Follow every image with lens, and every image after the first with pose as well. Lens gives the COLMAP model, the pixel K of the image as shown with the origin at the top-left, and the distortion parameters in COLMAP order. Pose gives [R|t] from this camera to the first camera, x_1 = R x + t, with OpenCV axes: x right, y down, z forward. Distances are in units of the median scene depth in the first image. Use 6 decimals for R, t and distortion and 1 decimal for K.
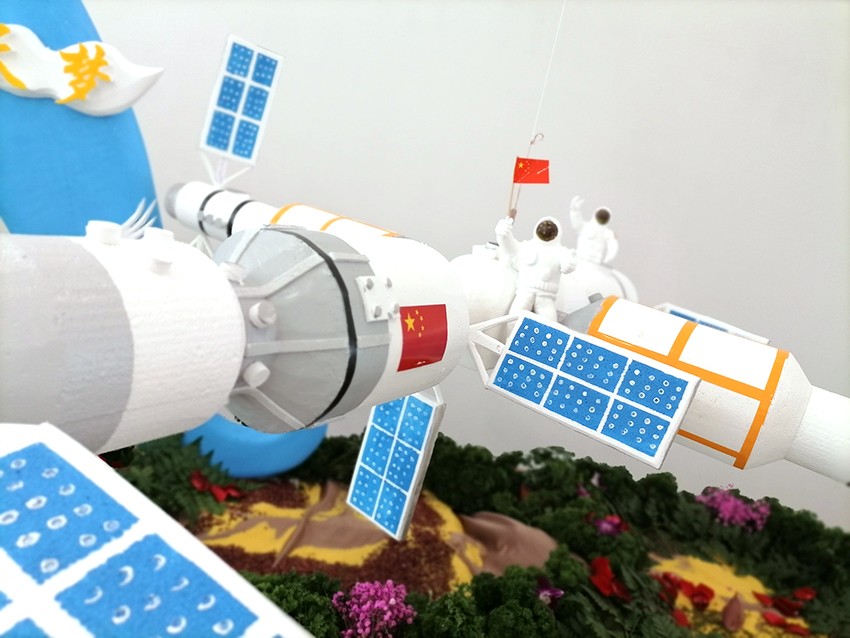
lens RADIAL K [[643.8, 0, 425.3], [0, 643.8, 322.6], [0, 0, 1]] dist [0.028296, -0.008107]
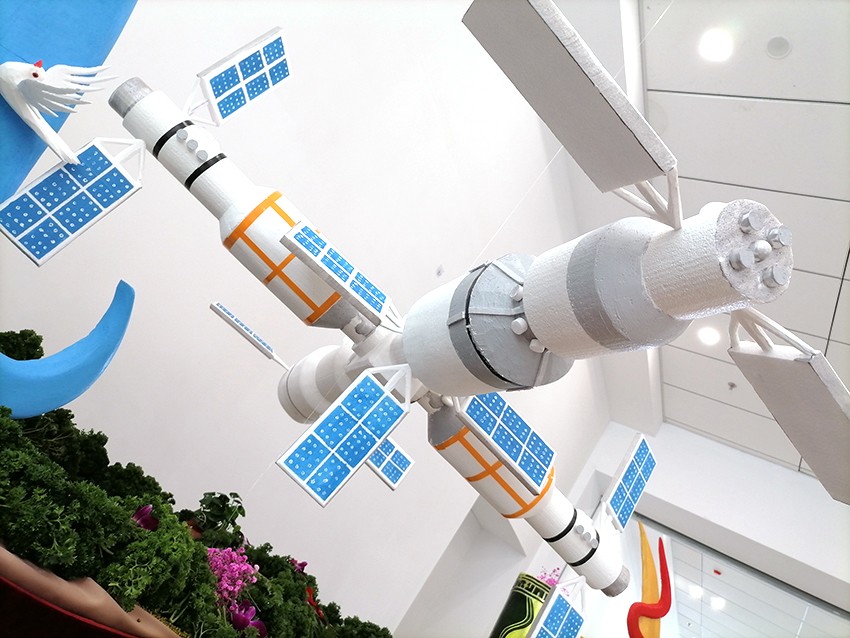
lens RADIAL K [[643.8, 0, 428.3], [0, 643.8, 321.0], [0, 0, 1]] dist [0.028296, -0.008107]
pose [[0.513154, 0.490931, 0.704031, -0.902648], [-0.315010, 0.870748, -0.377581, 0.416415], [-0.798400, -0.028019, 0.601475, 0.159326]]
